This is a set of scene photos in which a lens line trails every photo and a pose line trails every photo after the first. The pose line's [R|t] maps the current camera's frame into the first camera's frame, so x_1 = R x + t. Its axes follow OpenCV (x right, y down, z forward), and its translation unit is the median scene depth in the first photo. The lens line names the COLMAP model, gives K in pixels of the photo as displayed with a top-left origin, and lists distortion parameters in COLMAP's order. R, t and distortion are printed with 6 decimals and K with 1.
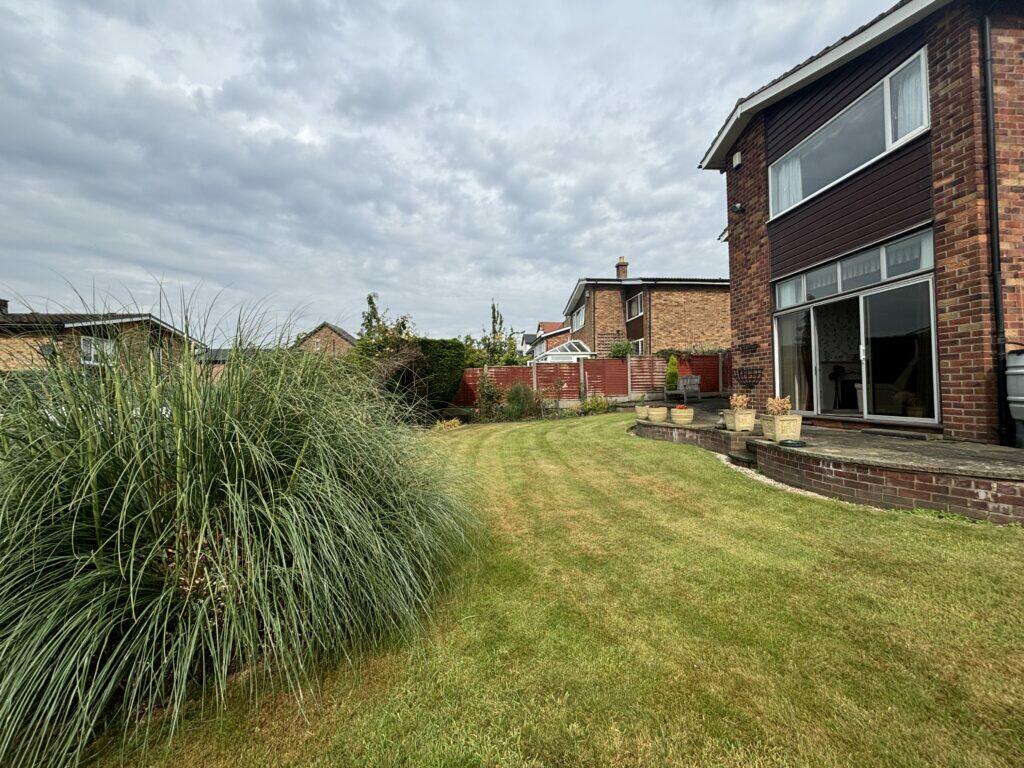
lens RADIAL K [[410.9, 0, 510.8], [0, 410.9, 379.9], [0, 0, 1]] dist [0.003466, -0.001046]
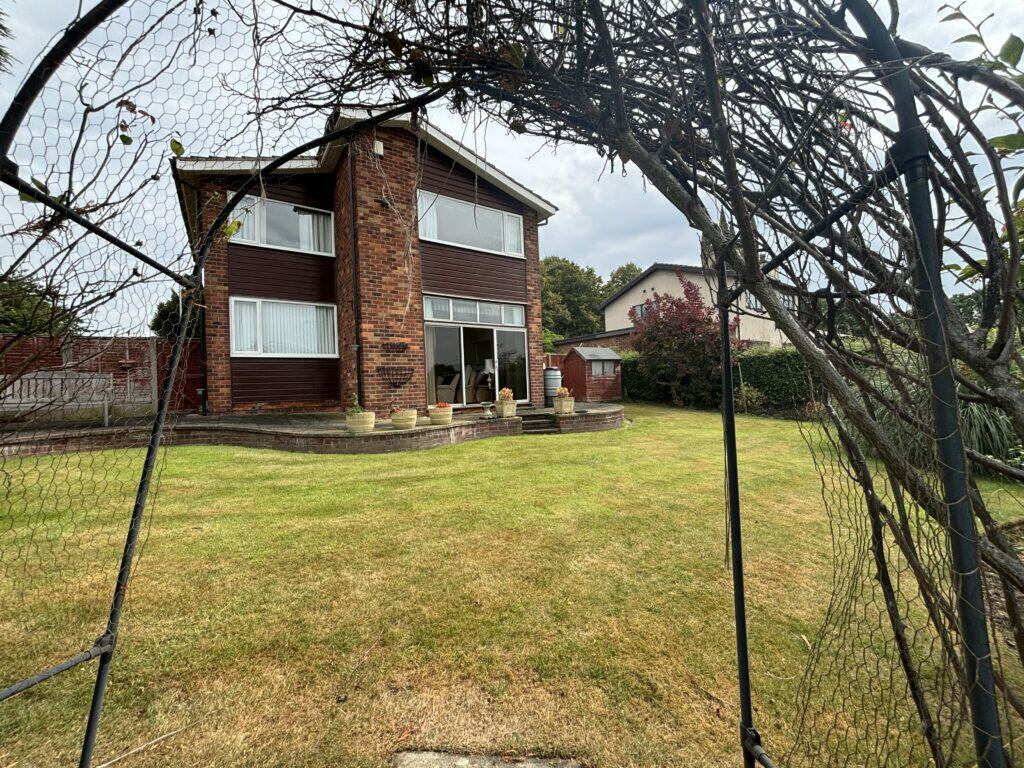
lens RADIAL K [[410.9, 0, 514.2], [0, 410.9, 389.0], [0, 0, 1]] dist [0.003466, -0.001046]
pose [[-0.509356, 0.032039, 0.859959, -0.442010], [0.023562, 0.999451, -0.023280, 0.055700], [-0.860233, 0.008404, -0.509831, 1.327624]]
